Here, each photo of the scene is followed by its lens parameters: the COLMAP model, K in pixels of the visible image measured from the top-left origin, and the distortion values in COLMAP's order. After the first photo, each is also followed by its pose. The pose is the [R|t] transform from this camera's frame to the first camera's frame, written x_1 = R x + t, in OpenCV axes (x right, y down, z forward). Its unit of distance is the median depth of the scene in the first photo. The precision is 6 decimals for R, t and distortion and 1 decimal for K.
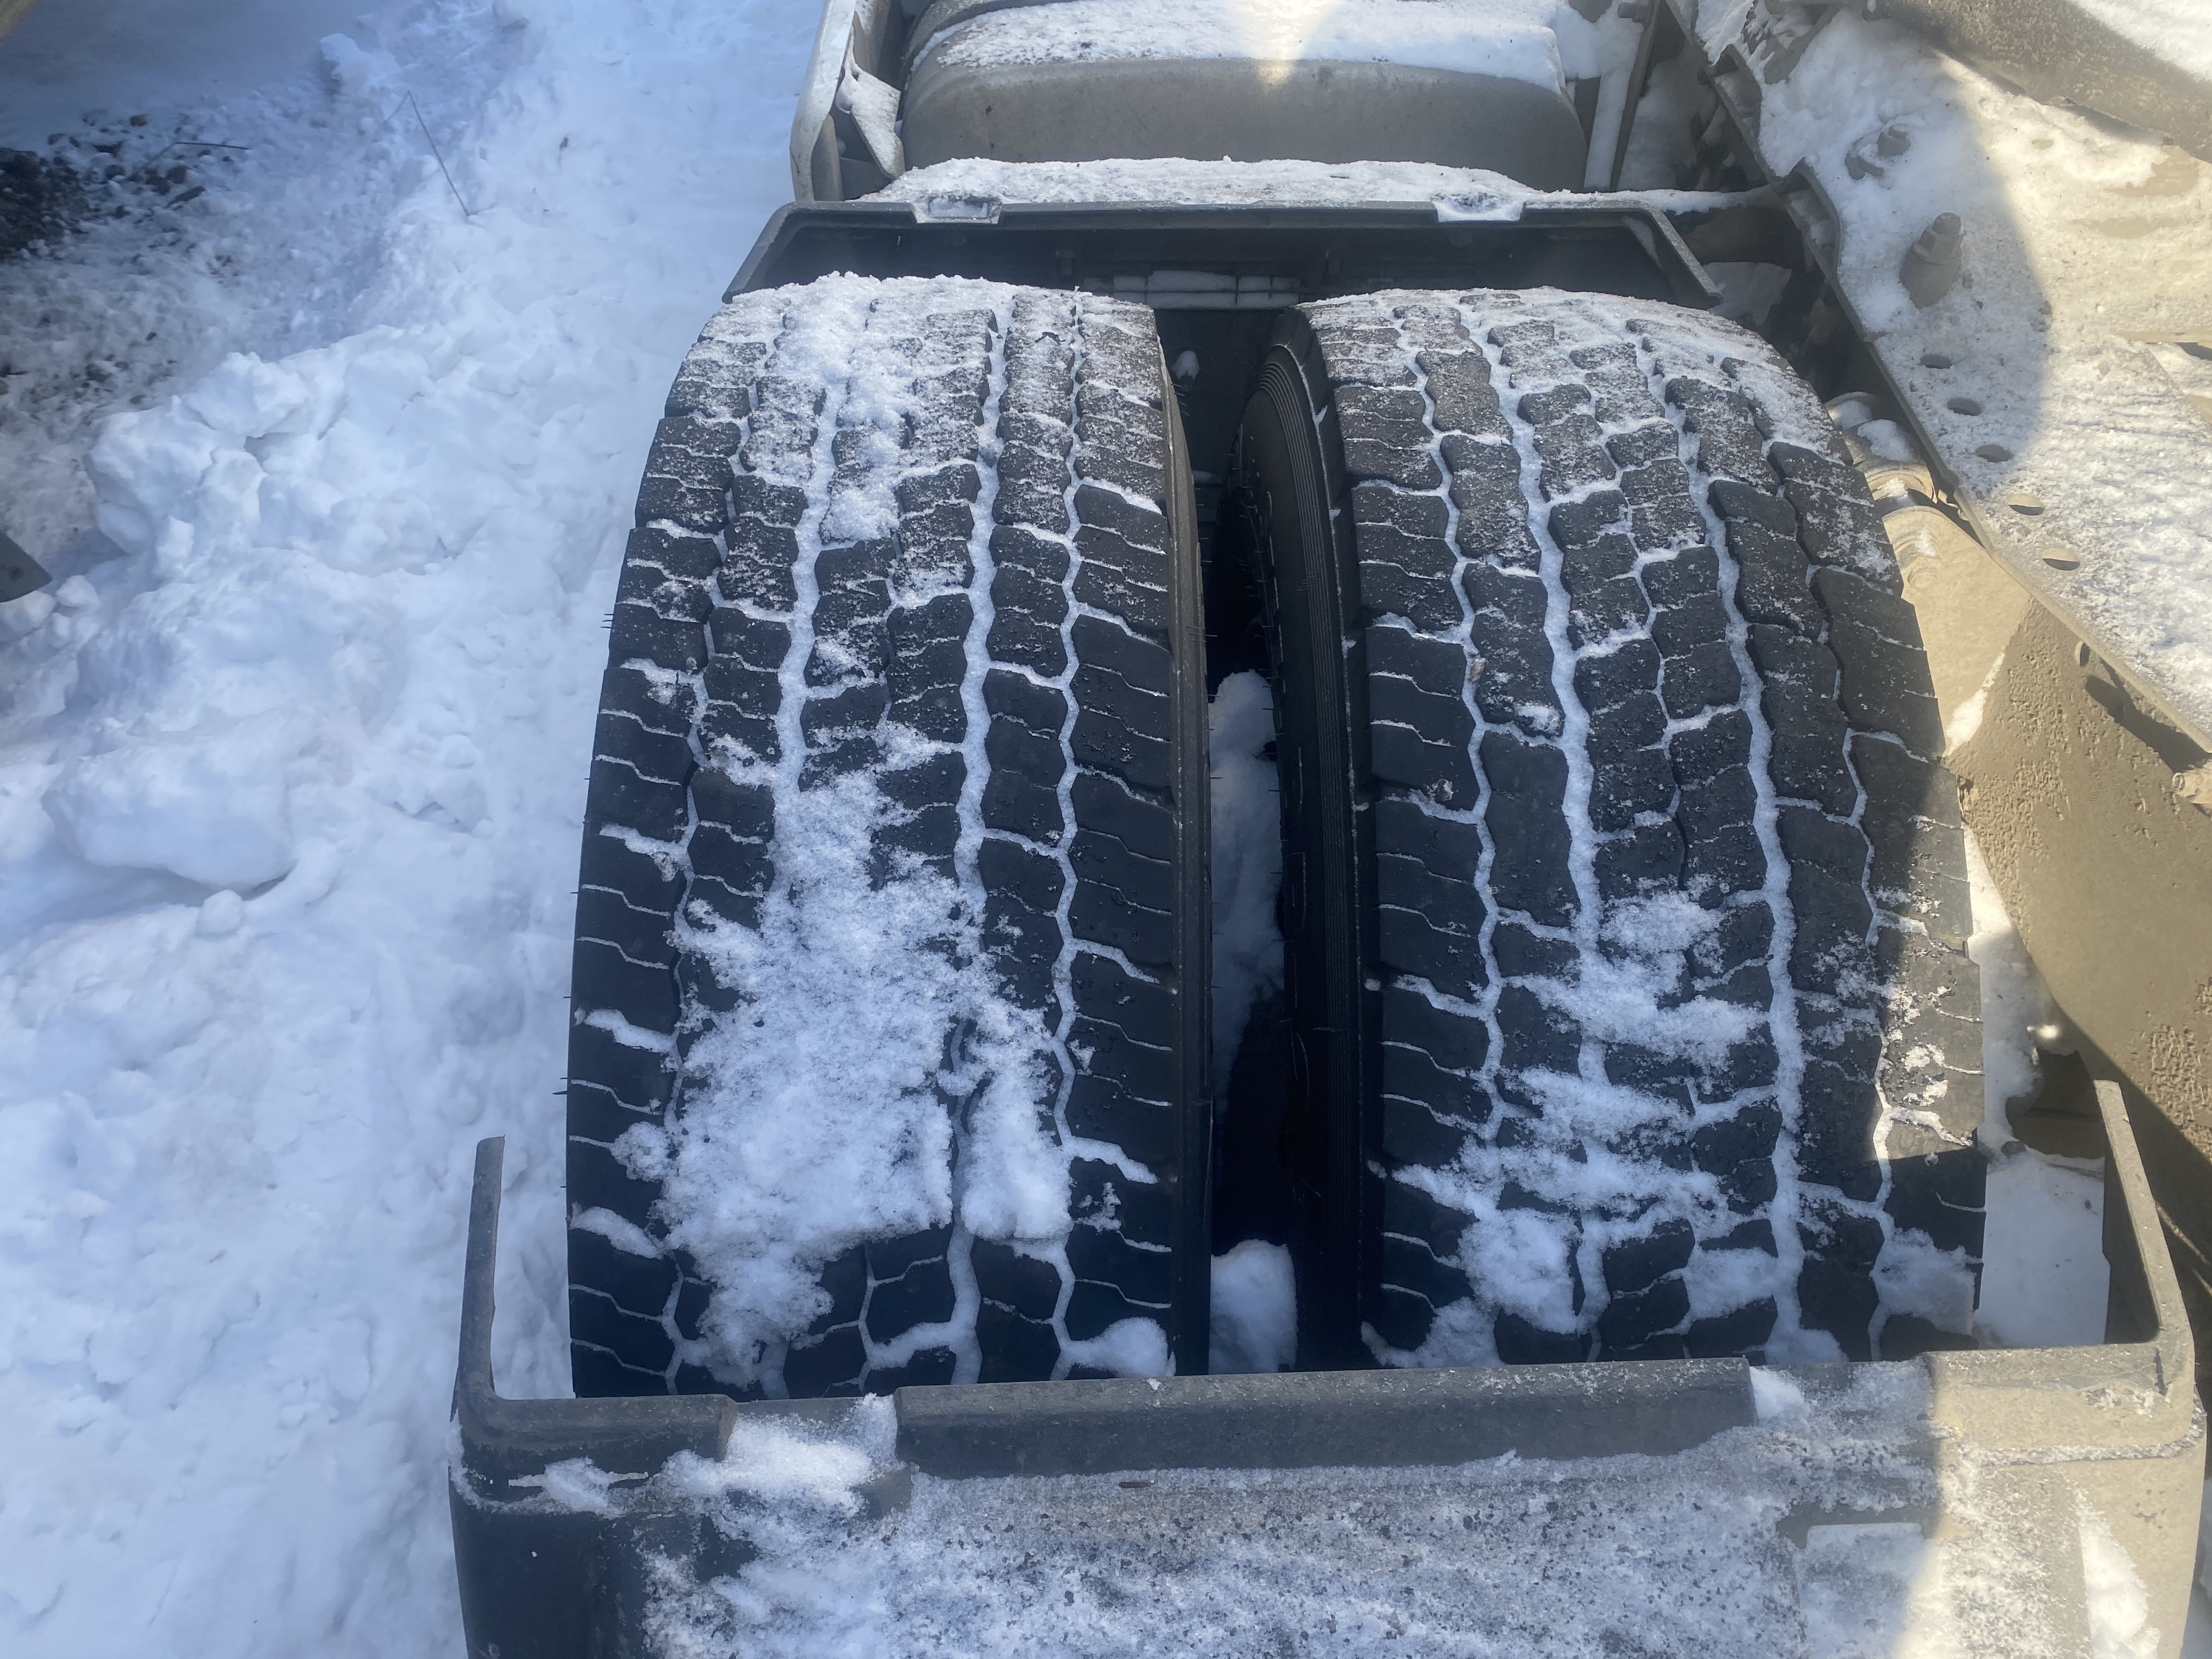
lens RADIAL K [[1685.1, 0, 1100.7], [0, 1685.1, 830.2], [0, 0, 1]] dist [0.014747, -0.002909]
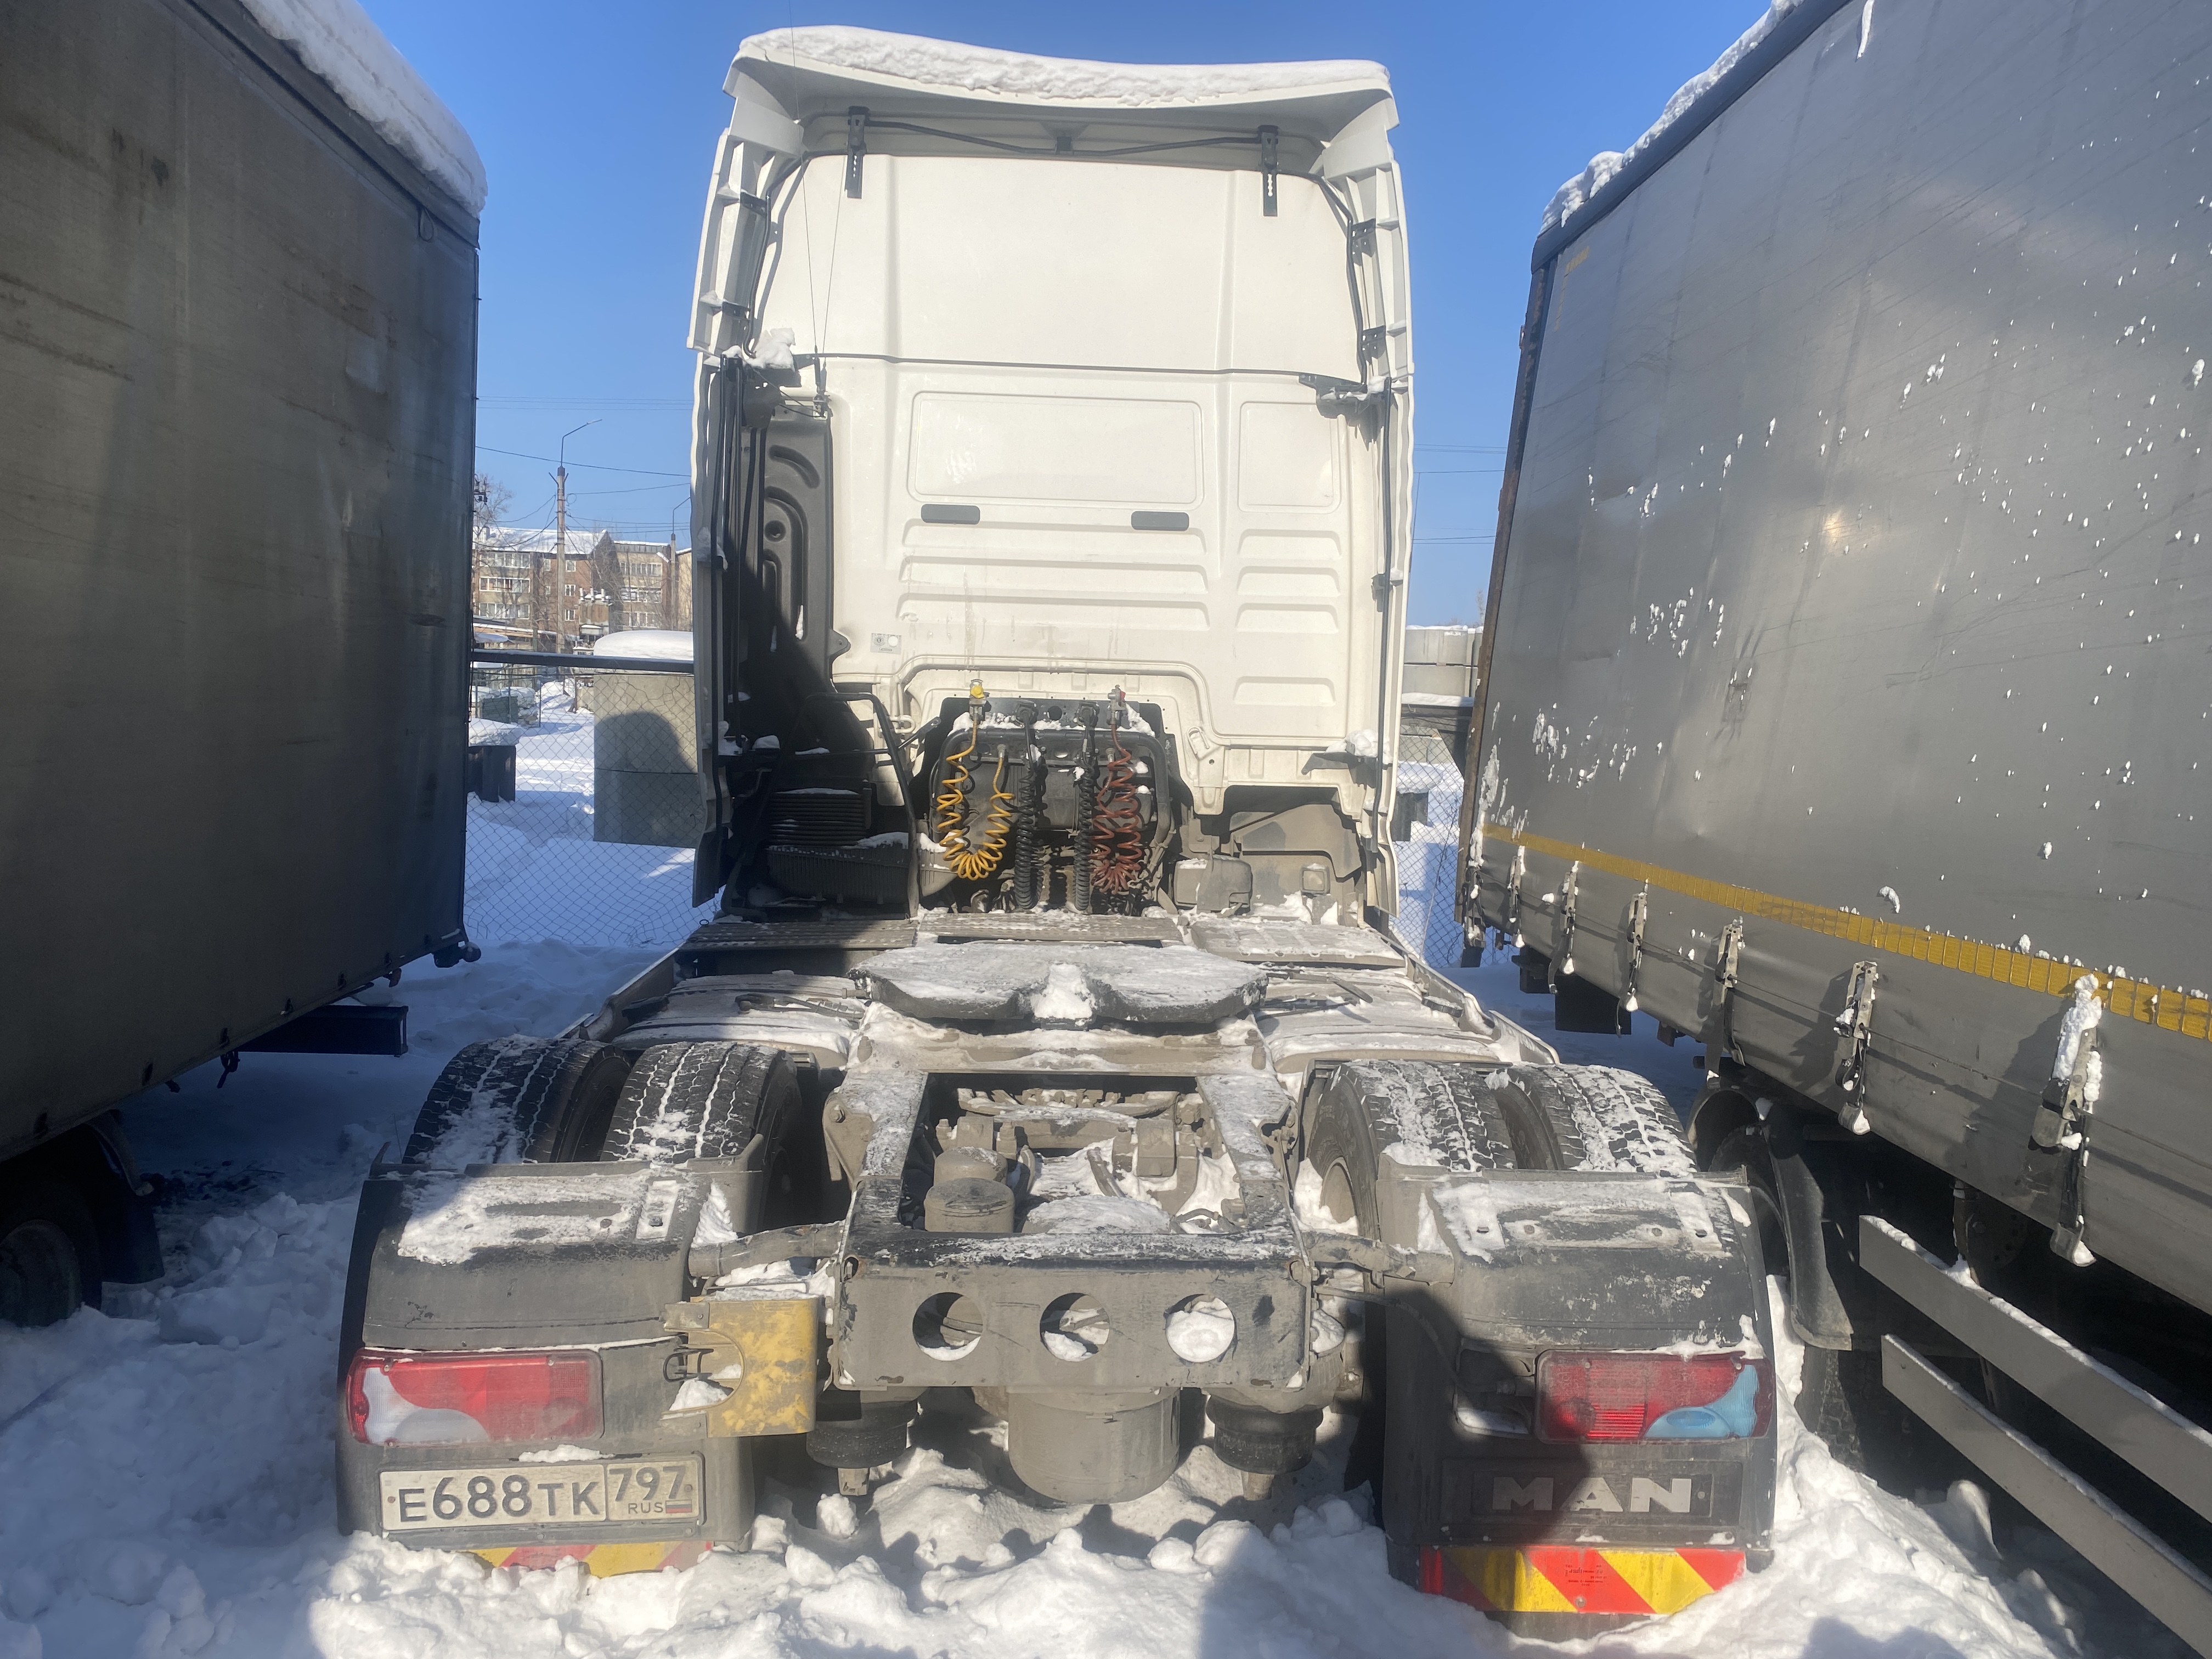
lens RADIAL K [[1685.1, 0, 1107.6], [0, 1685.1, 834.0], [0, 0, 1]] dist [0.014747, -0.002909]
pose [[0.998614, 0.022317, 0.047667, 1.202442], [0.015397, 0.742164, -0.670041, 2.404267], [-0.050330, 0.669847, 0.740792, -2.707604]]
